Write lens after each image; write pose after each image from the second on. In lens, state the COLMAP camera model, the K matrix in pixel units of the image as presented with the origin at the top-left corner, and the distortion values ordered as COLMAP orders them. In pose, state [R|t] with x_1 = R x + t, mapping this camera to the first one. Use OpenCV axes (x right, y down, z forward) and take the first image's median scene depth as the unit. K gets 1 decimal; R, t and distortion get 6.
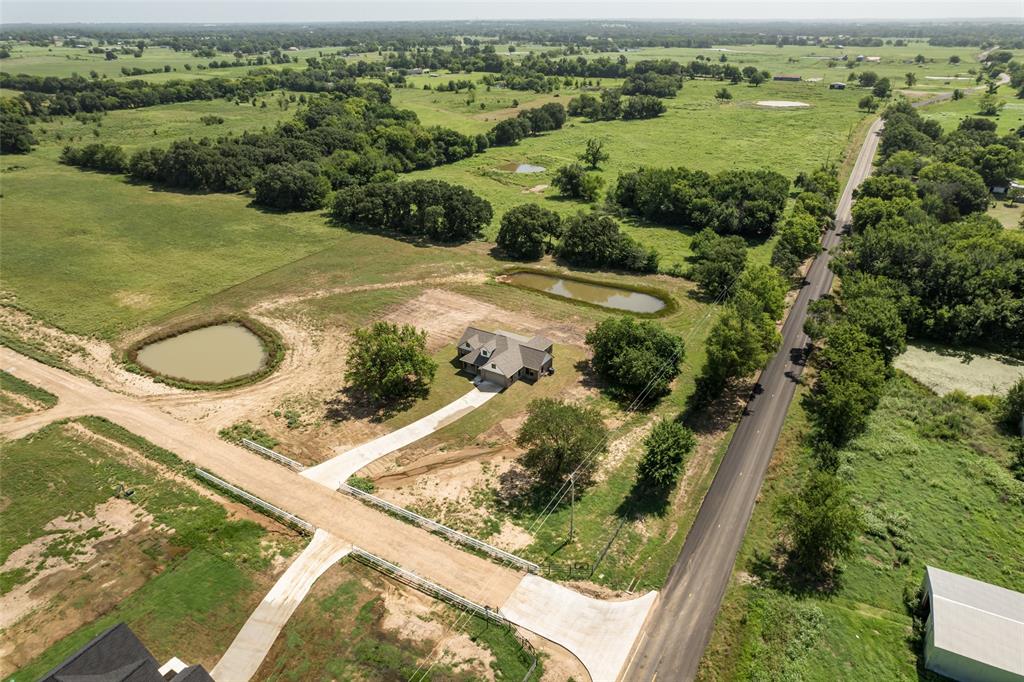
lens RADIAL K [[654.9, 0, 514.9], [0, 654.9, 345.1], [0, 0, 1]] dist [-0.059869, 0.047693]
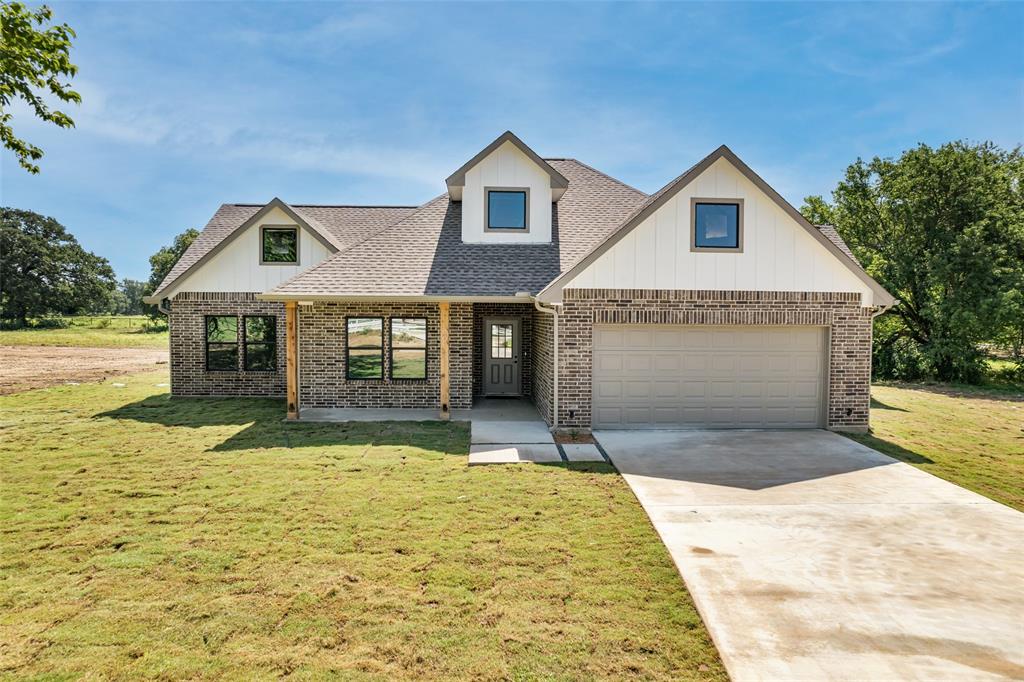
lens RADIAL K [[654.9, 0, 510.8], [0, 654.9, 341.0], [0, 0, 1]] dist [-0.059869, 0.047693]
pose [[0.814544, -0.006683, 0.580063, -0.116686], [0.250481, 0.905967, -0.341297, 0.074965], [-0.523237, 0.423296, 0.739624, 0.968288]]
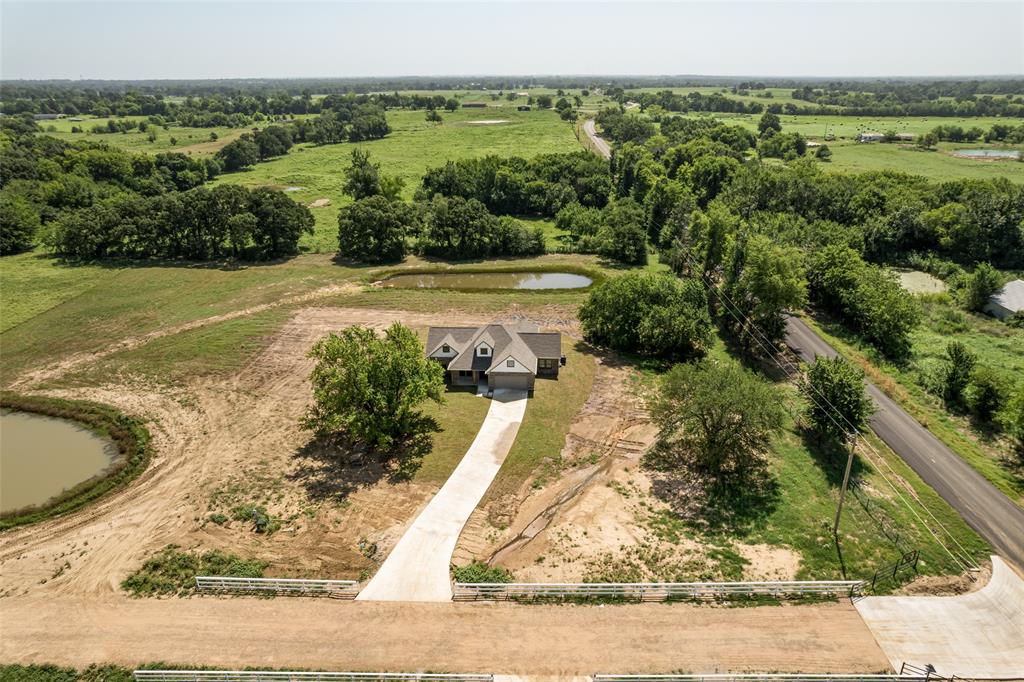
lens RADIAL K [[654.9, 0, 517.2], [0, 654.9, 344.1], [0, 0, 1]] dist [-0.059869, 0.047693]
pose [[0.870583, -0.188460, 0.454498, -0.349534], [0.223757, 0.974335, -0.024590, 0.031177], [-0.438199, 0.123105, 0.890408, 0.371628]]
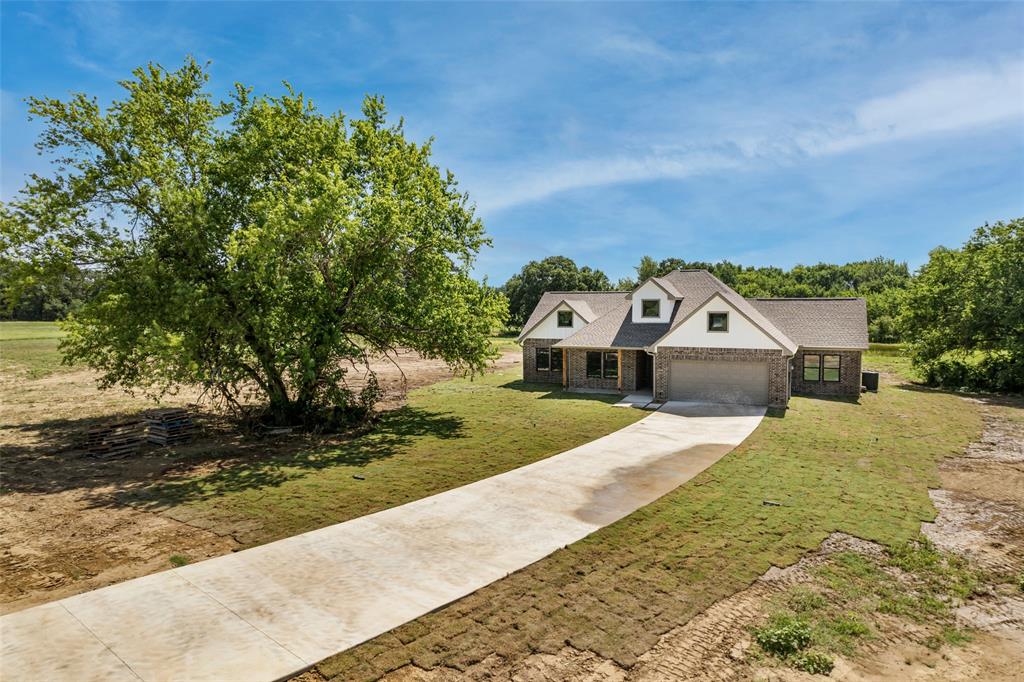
lens RADIAL K [[654.9, 0, 517.9], [0, 654.9, 339.1], [0, 0, 1]] dist [-0.059869, 0.047693]
pose [[0.990571, 0.002811, 0.136971, -0.144392], [0.053930, 0.911065, -0.408721, 0.137851], [-0.125938, 0.412254, 0.902323, 0.802471]]
